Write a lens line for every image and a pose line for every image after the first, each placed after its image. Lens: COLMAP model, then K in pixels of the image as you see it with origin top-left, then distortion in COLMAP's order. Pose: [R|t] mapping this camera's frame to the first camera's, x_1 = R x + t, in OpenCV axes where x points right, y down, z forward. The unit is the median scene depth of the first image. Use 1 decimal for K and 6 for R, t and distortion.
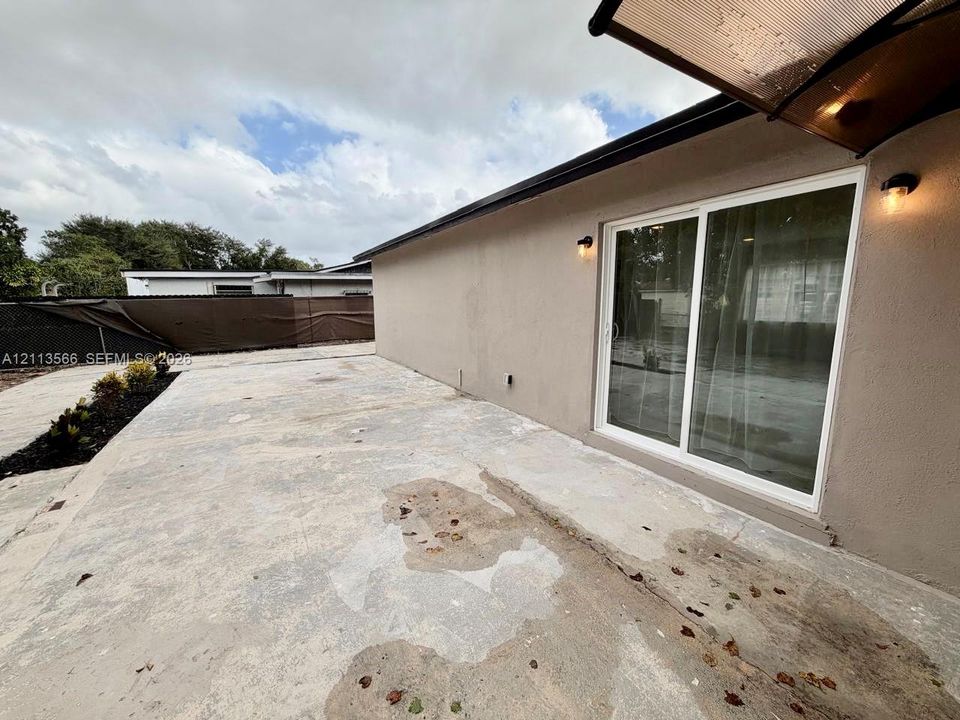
lens RADIAL K [[381.3, 0, 480.0], [0, 381.3, 360.0], [0, 0, 1]] dist [-0.001981, -0.000045]
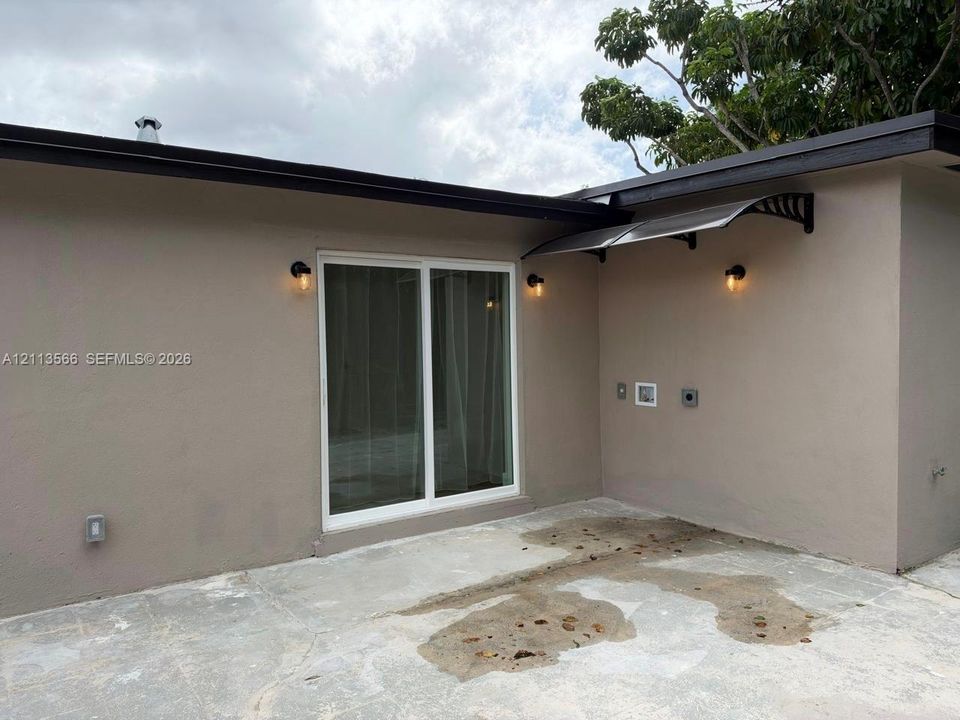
lens RADIAL K [[674.7, 0, 477.7], [0, 674.7, 341.7], [0, 0, 1]] dist [0.077494, -0.138638]
pose [[-0.060375, 0.002518, 0.998173, -1.301844], [0.171246, 0.985197, 0.007873, -0.165323], [-0.983377, 0.171408, -0.059913, 0.974872]]
